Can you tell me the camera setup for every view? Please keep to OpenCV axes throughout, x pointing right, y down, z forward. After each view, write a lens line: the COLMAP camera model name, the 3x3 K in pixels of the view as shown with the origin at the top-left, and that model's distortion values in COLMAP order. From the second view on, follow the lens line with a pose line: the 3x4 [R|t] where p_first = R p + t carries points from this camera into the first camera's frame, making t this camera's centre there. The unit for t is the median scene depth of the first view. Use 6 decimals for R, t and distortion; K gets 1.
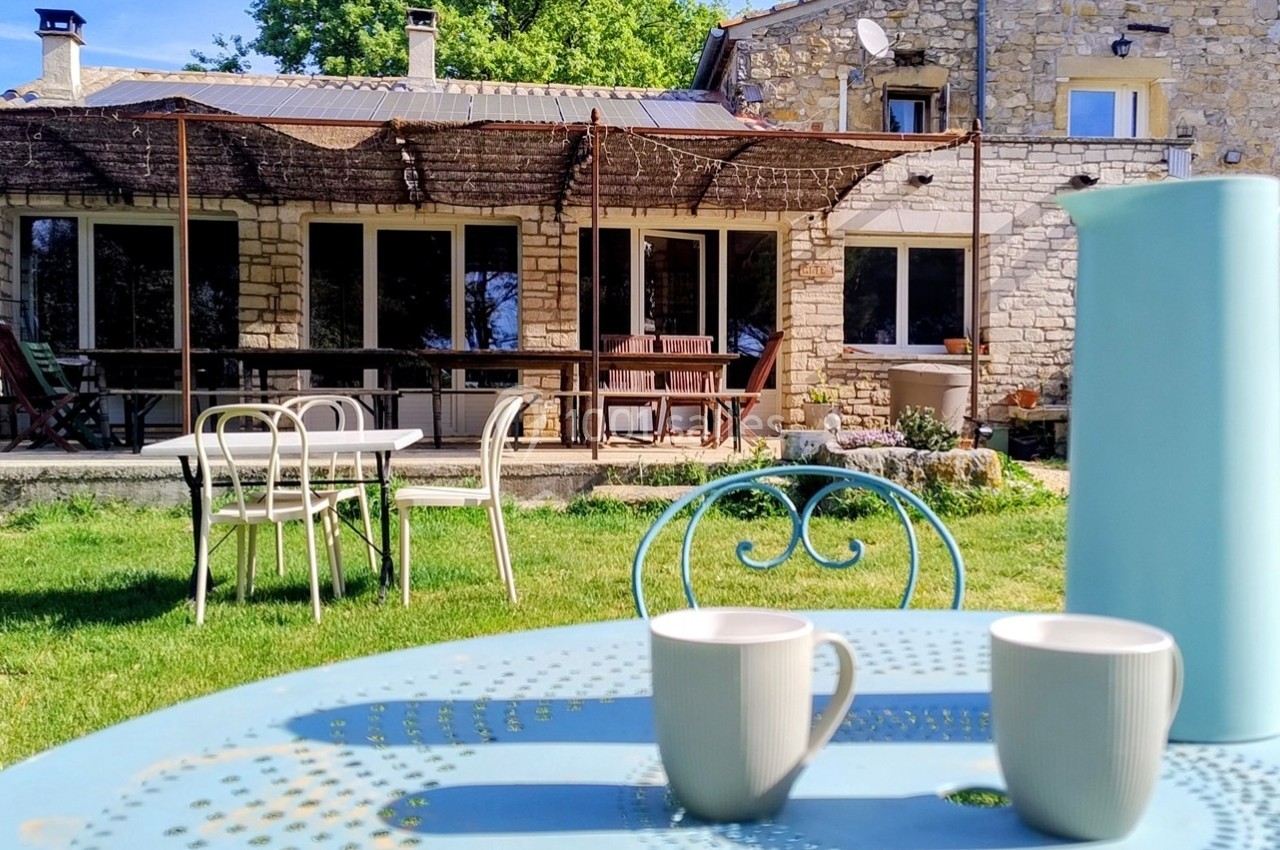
lens RADIAL K [[1323.0, 0, 683.6], [0, 1323.0, 426.3], [0, 0, 1]] dist [0.071499, -0.007587]
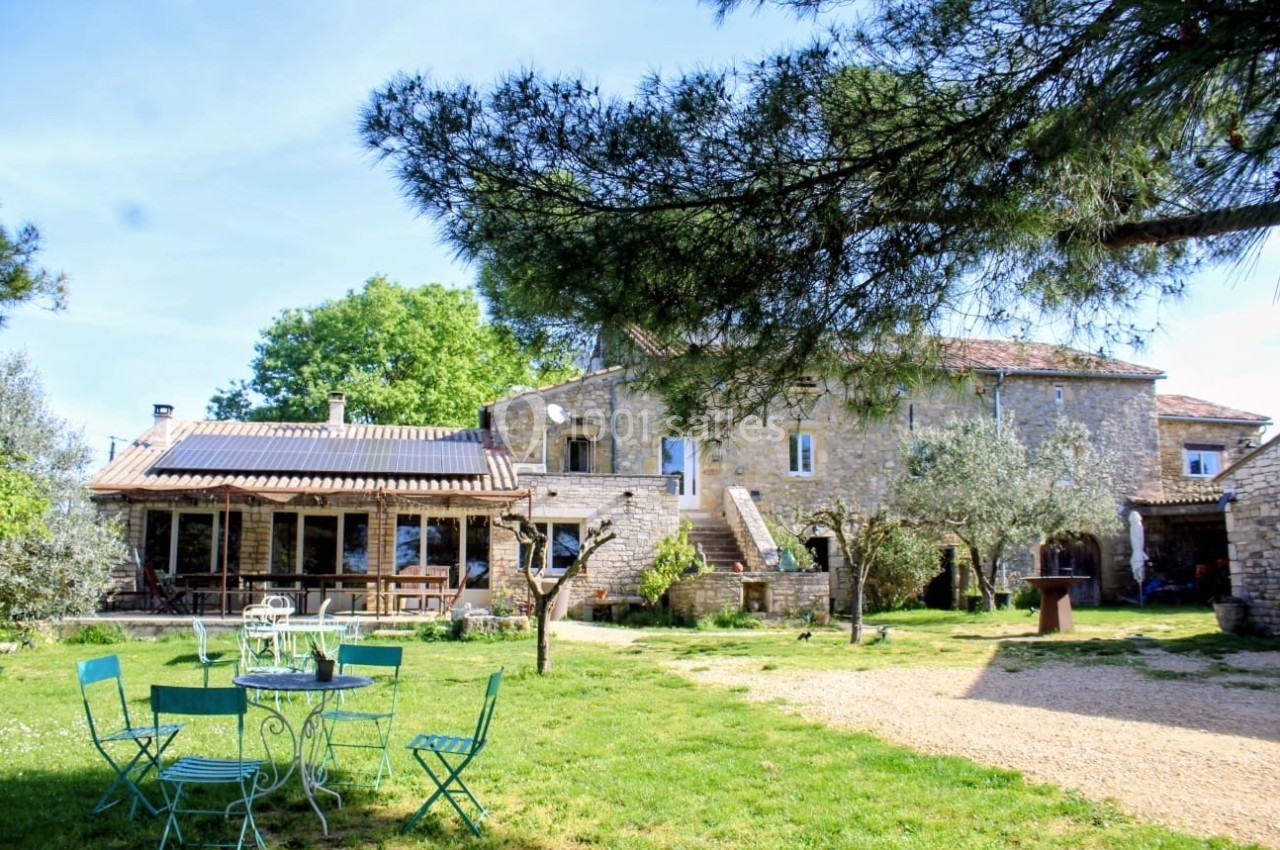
lens RADIAL K [[1045.9, 0, 640.9], [0, 1045.9, 459.1], [0, 0, 1]] dist [-0.107844, 0.010730]
pose [[0.997917, 0.007042, 0.064120, 0.161477], [0.001703, 0.990799, -0.135334, -0.006179], [-0.064483, 0.135161, 0.988723, -0.553598]]
